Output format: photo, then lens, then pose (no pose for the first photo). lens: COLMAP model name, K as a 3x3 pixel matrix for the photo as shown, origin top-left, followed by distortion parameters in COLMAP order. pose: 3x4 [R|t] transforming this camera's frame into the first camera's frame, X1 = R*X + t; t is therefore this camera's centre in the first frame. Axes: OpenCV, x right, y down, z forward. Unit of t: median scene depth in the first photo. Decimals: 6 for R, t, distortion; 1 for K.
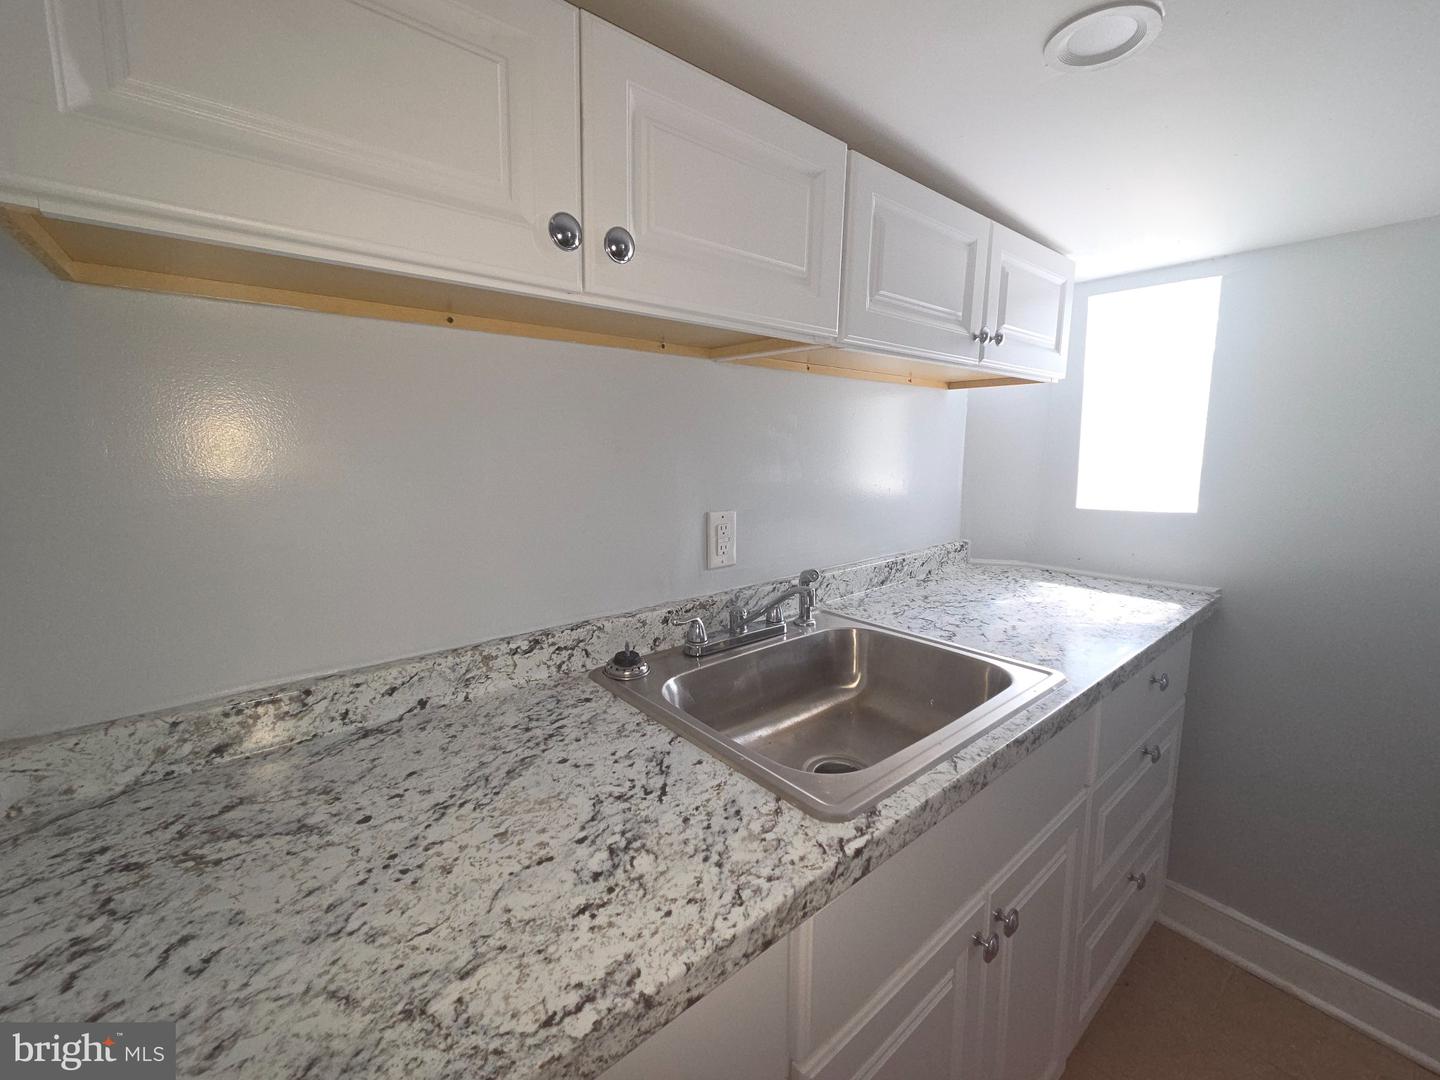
lens RADIAL K [[590.1, 0, 714.3], [0, 590.1, 525.5], [0, 0, 1]] dist [0.000767, 0.000044]
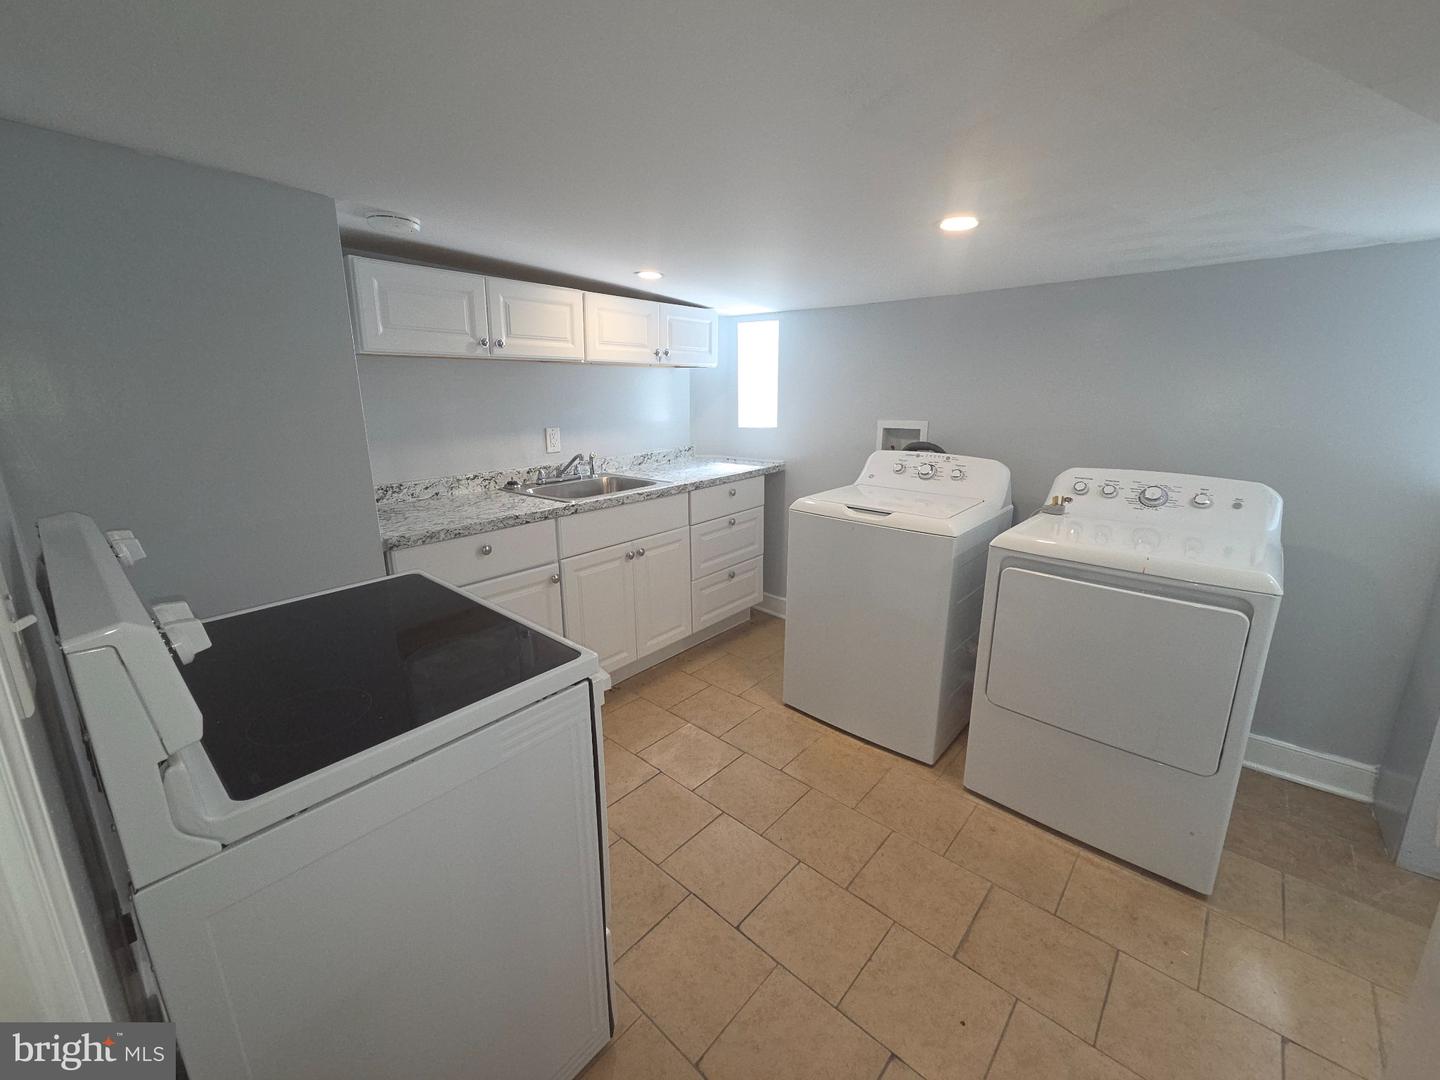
lens RADIAL K [[590.1, 0, 714.3], [0, 590.1, 525.5], [0, 0, 1]] dist [0.000767, 0.000044]
pose [[0.986417, -0.047786, 0.157155, 0.283391], [0.034040, 0.995447, 0.089026, 0.189156], [-0.160694, -0.082467, 0.983553, -1.556176]]
